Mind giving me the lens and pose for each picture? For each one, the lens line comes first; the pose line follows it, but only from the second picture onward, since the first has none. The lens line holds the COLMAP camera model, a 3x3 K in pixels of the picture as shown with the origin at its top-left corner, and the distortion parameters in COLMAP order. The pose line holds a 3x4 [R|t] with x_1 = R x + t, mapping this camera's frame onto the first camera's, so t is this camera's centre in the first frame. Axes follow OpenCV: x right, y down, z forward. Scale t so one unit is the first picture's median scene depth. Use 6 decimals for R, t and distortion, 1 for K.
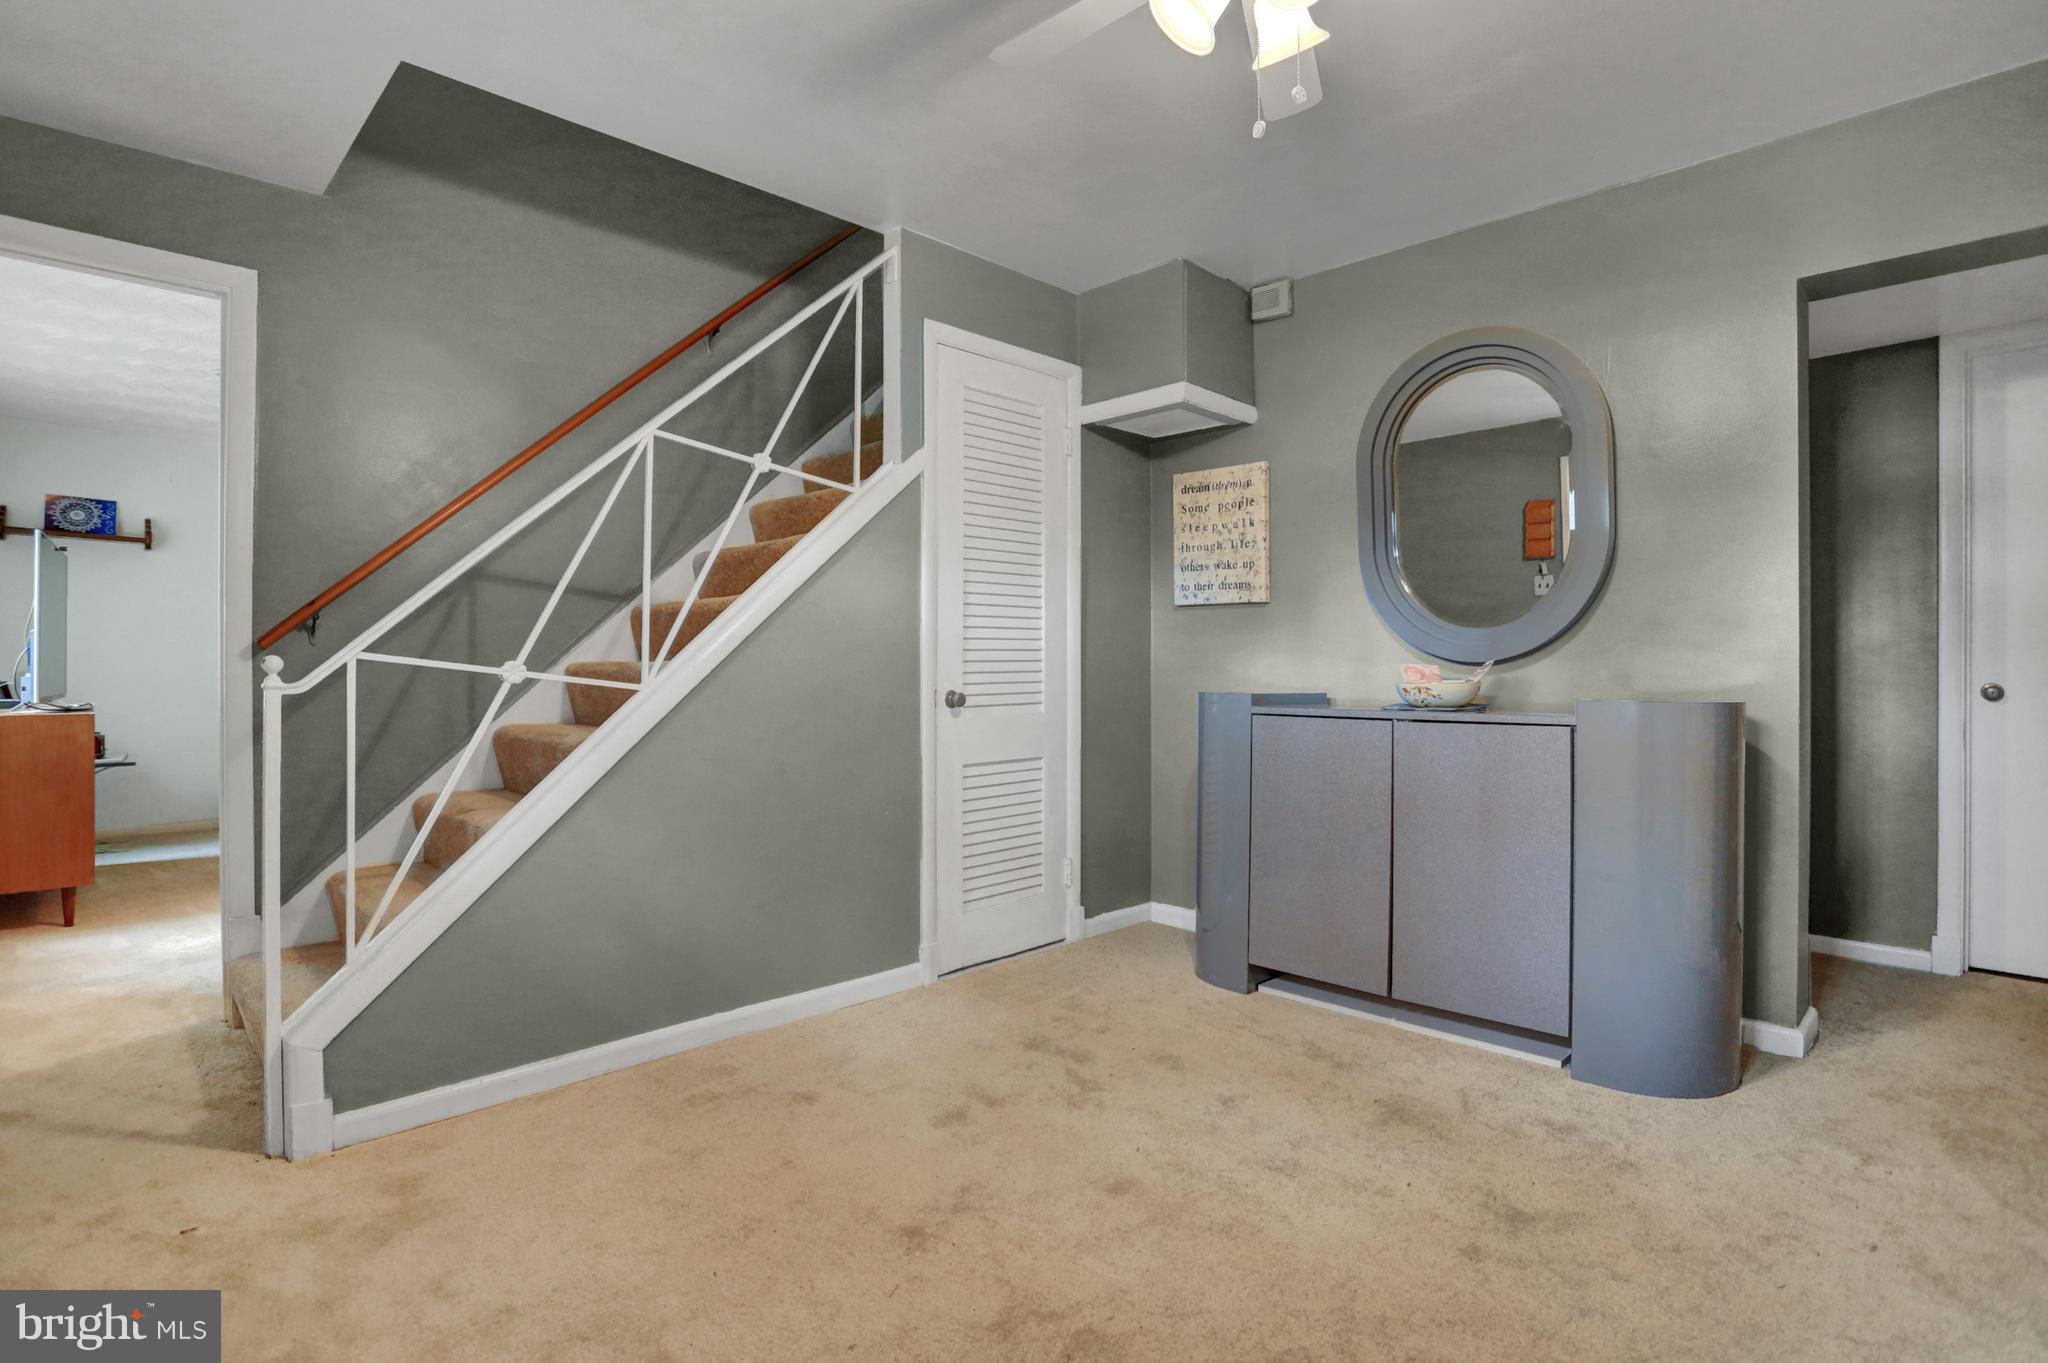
lens RADIAL K [[1010.3, 0, 1012.1], [0, 1010.3, 691.9], [0, 0, 1]] dist [-0.062245, 0.029427]
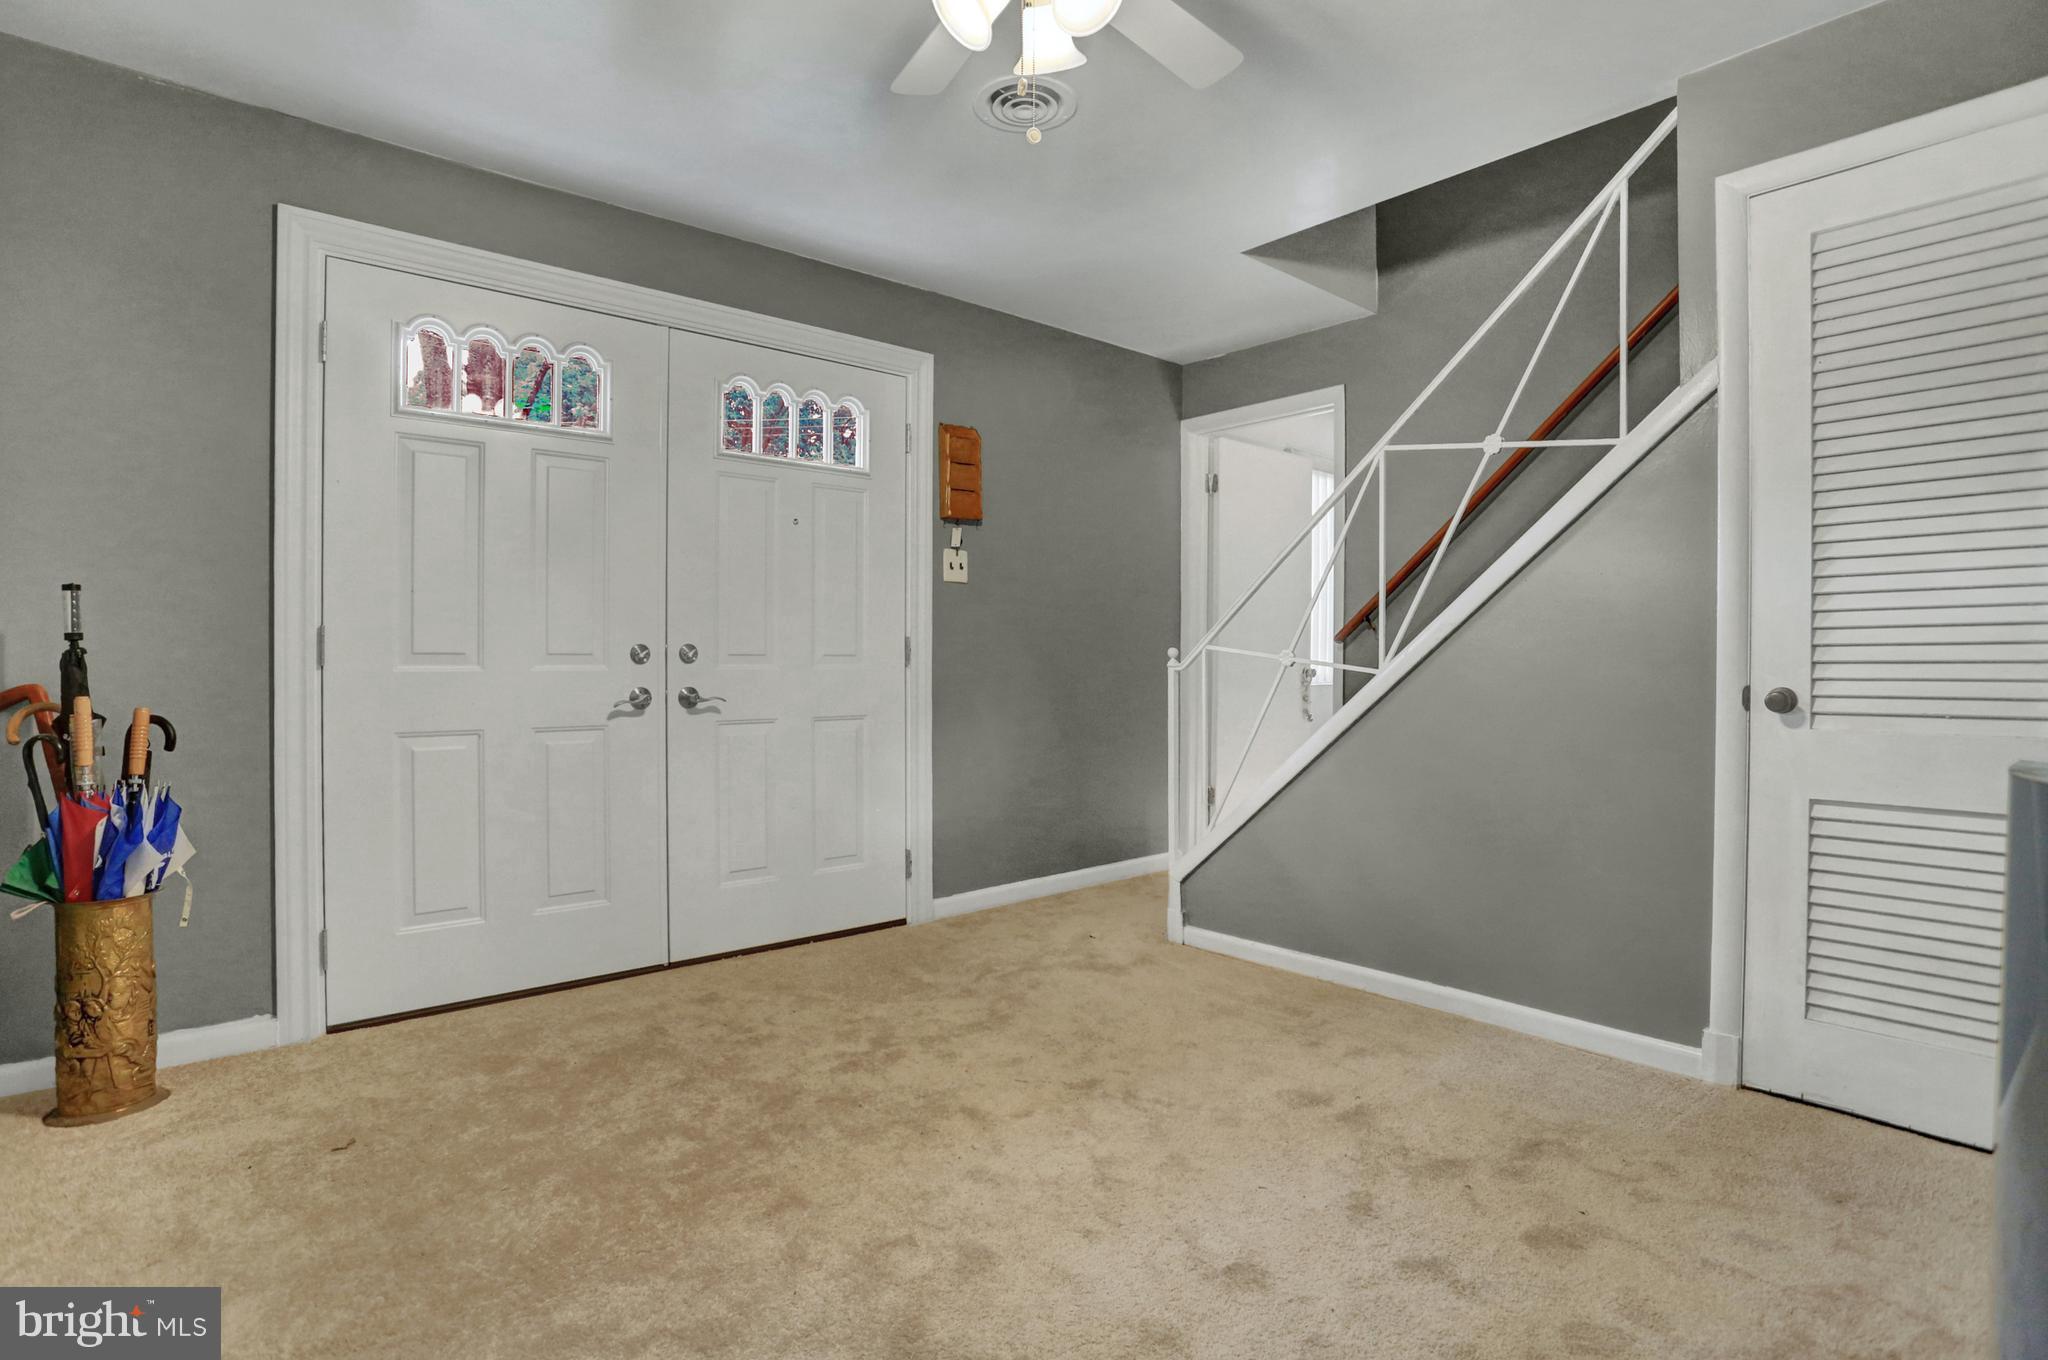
lens RADIAL K [[1010.3, 0, 1012.1], [0, 1010.3, 690.4], [0, 0, 1]] dist [-0.062245, 0.029427]
pose [[-0.073722, 0.035877, -0.996633, 0.754580], [-0.019497, 0.999110, 0.037408, -0.016705], [0.997088, 0.022189, -0.072957, 0.612143]]
